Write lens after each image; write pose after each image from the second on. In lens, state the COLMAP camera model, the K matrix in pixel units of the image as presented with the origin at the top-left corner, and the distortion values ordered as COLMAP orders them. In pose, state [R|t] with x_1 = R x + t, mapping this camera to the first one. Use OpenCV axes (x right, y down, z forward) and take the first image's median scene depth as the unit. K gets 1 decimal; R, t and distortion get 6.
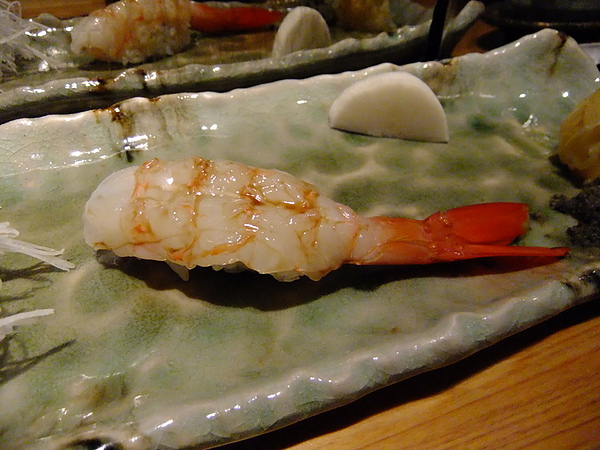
lens RADIAL K [[462.5, 0, 310.0], [0, 462.5, 227.1], [0, 0, 1]] dist [-0.041170, 0.002683]
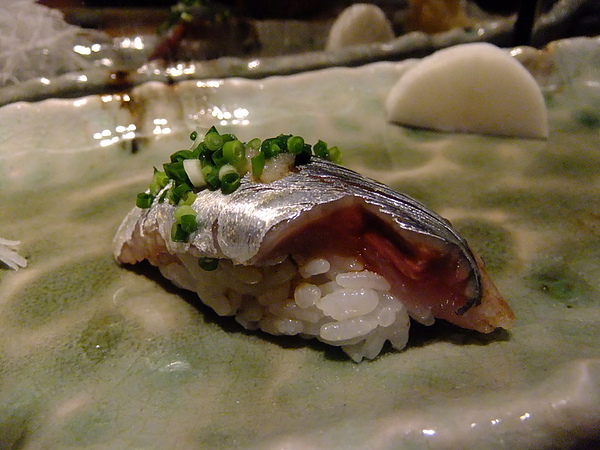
lens RADIAL K [[468.5, 0, 300.0], [0, 468.5, 225.0], [0, 0, 1]] dist [-0.046664, 0.015090]
pose [[0.984021, 0.026705, -0.176039, 0.046712], [-0.049725, 0.990568, -0.127682, 0.071128], [0.170969, 0.134395, 0.976067, 0.240271]]
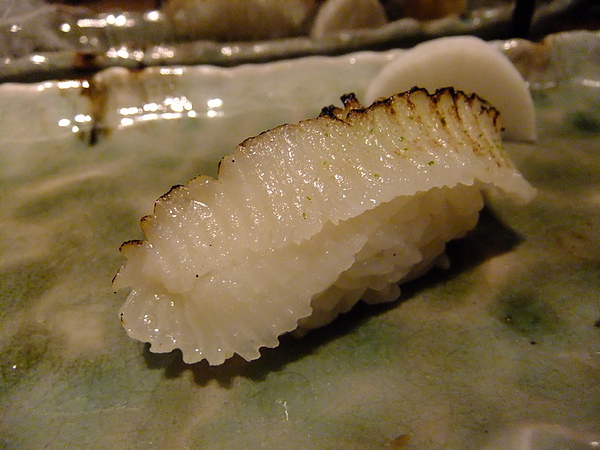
lens RADIAL K [[468.5, 0, 300.0], [0, 468.5, 225.0], [0, 0, 1]] dist [-0.046664, 0.015090]
pose [[0.980706, 0.066894, -0.183686, 0.096825], [-0.083393, 0.993003, -0.083609, 0.025589], [0.176808, 0.097314, 0.979423, 0.292165]]
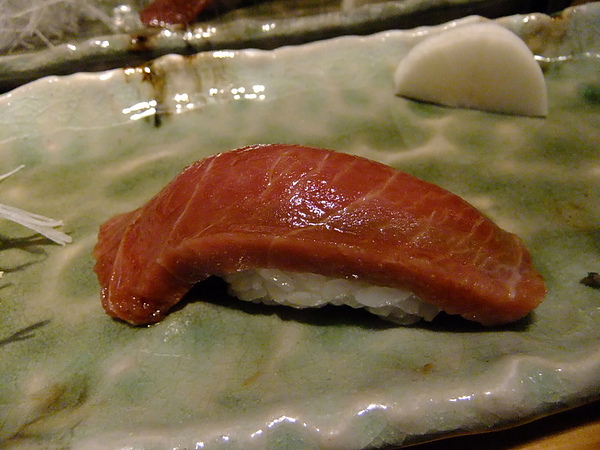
lens RADIAL K [[468.5, 0, 300.0], [0, 468.5, 225.0], [0, 0, 1]] dist [-0.046664, 0.015090]
pose [[0.974262, 0.077435, -0.211702, 0.079856], [-0.068836, 0.996487, 0.047702, -0.013324], [0.214652, -0.031902, 0.976169, 0.158962]]
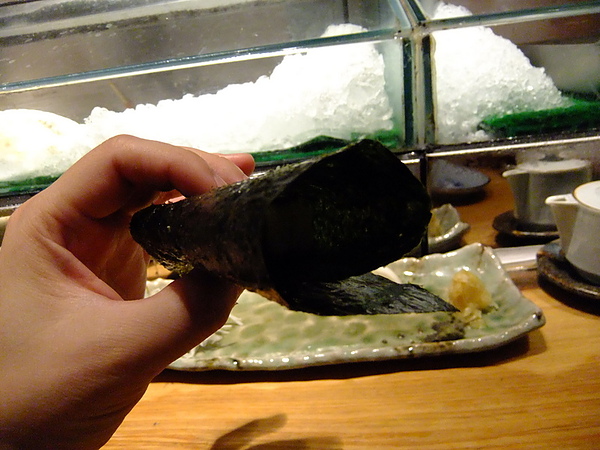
lens RADIAL K [[462.5, 0, 310.0], [0, 462.5, 227.1], [0, 0, 1]] dist [-0.041170, 0.002683]
pose [[0.908631, 0.015429, -0.417315, 0.867885], [-0.146349, 0.947706, -0.283612, 0.205528], [0.391116, 0.318773, 0.863372, -1.261530]]
